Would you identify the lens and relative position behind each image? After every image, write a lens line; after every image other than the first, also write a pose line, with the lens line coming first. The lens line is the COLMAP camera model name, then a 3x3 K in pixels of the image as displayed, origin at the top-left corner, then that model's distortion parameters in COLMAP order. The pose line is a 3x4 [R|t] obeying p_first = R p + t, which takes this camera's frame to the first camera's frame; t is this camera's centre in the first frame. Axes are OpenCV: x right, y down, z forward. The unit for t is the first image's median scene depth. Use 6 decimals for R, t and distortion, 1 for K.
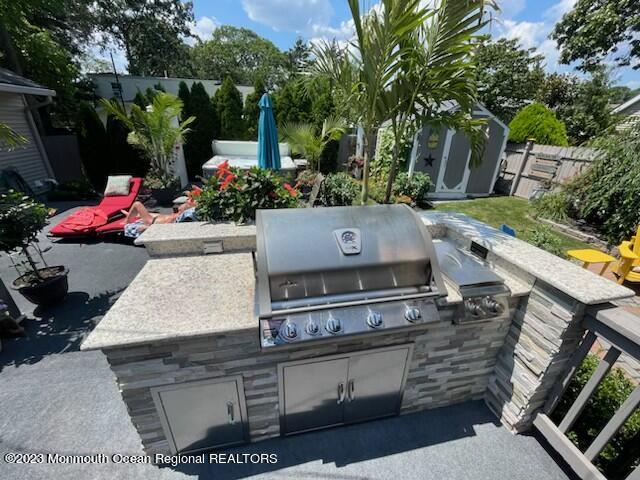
lens RADIAL K [[260.5, 0, 319.6], [0, 260.5, 240.6], [0, 0, 1]] dist [-0.001635, -0.000328]
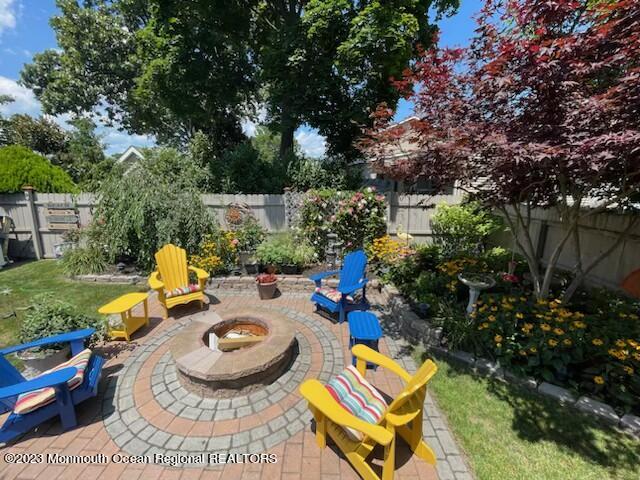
lens RADIAL K [[260.5, 0, 320.2], [0, 260.5, 239.9], [0, 0, 1]] dist [-0.001635, -0.000328]
pose [[0.201953, -0.218245, 0.954769, 0.201889], [0.405607, 0.905964, 0.121295, 0.015262], [-0.891458, 0.362765, 0.271484, 0.056418]]
